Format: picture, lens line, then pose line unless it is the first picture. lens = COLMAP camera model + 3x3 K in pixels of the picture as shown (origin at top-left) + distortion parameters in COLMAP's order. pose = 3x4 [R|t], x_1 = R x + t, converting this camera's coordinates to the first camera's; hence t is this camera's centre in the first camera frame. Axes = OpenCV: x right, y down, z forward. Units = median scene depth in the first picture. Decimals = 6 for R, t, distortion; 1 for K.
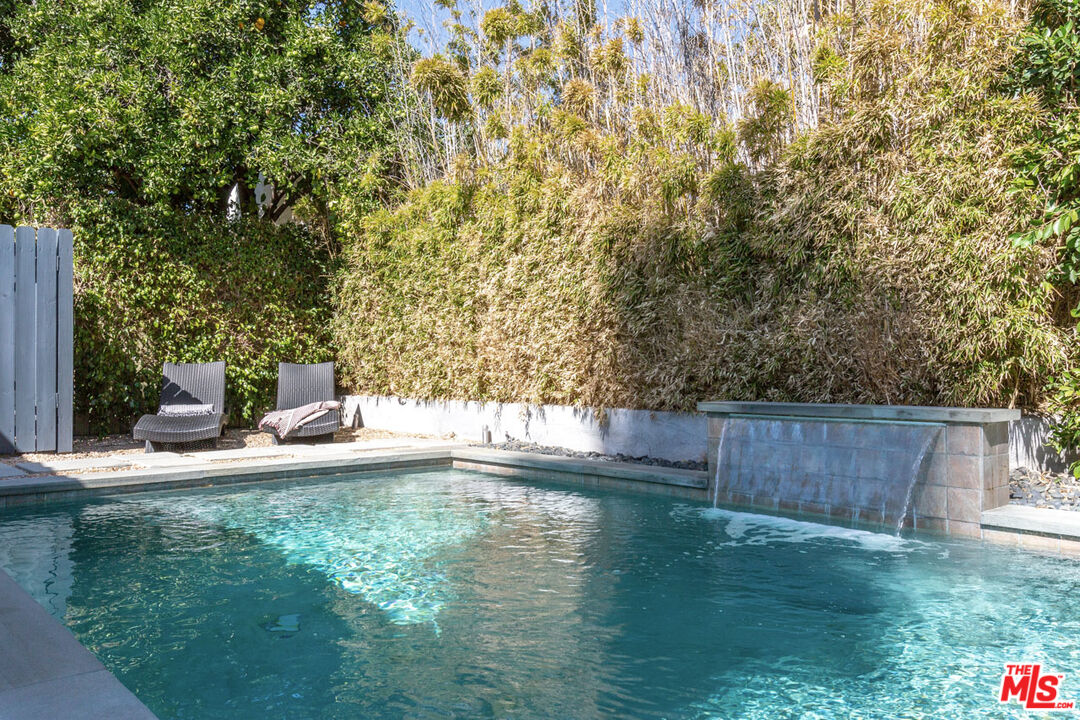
lens RADIAL K [[821.3, 0, 561.0], [0, 821.3, 357.8], [0, 0, 1]] dist [0.006628, 0.004927]
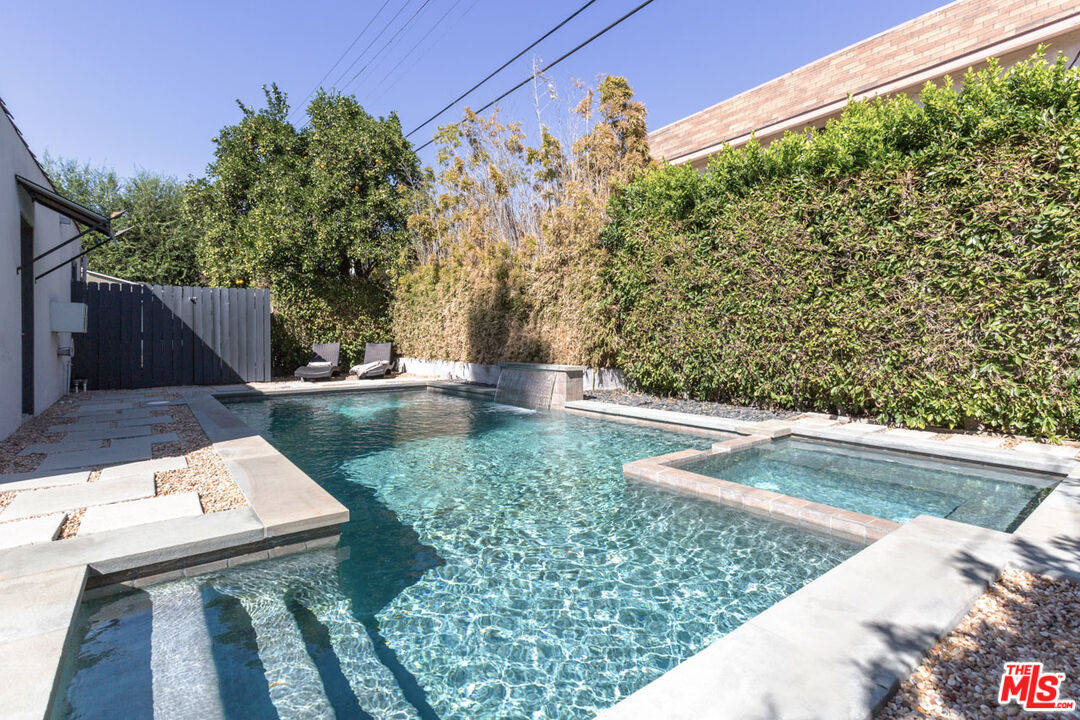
lens RADIAL K [[514.4, 0, 558.7], [0, 514.4, 338.7], [0, 0, 1]] dist [-0.000388, 0.017383]
pose [[0.997556, 0.002291, -0.069829, 0.296667], [-0.001368, 0.999911, 0.013261, -0.027004], [0.069853, -0.013133, 0.997471, -0.372156]]
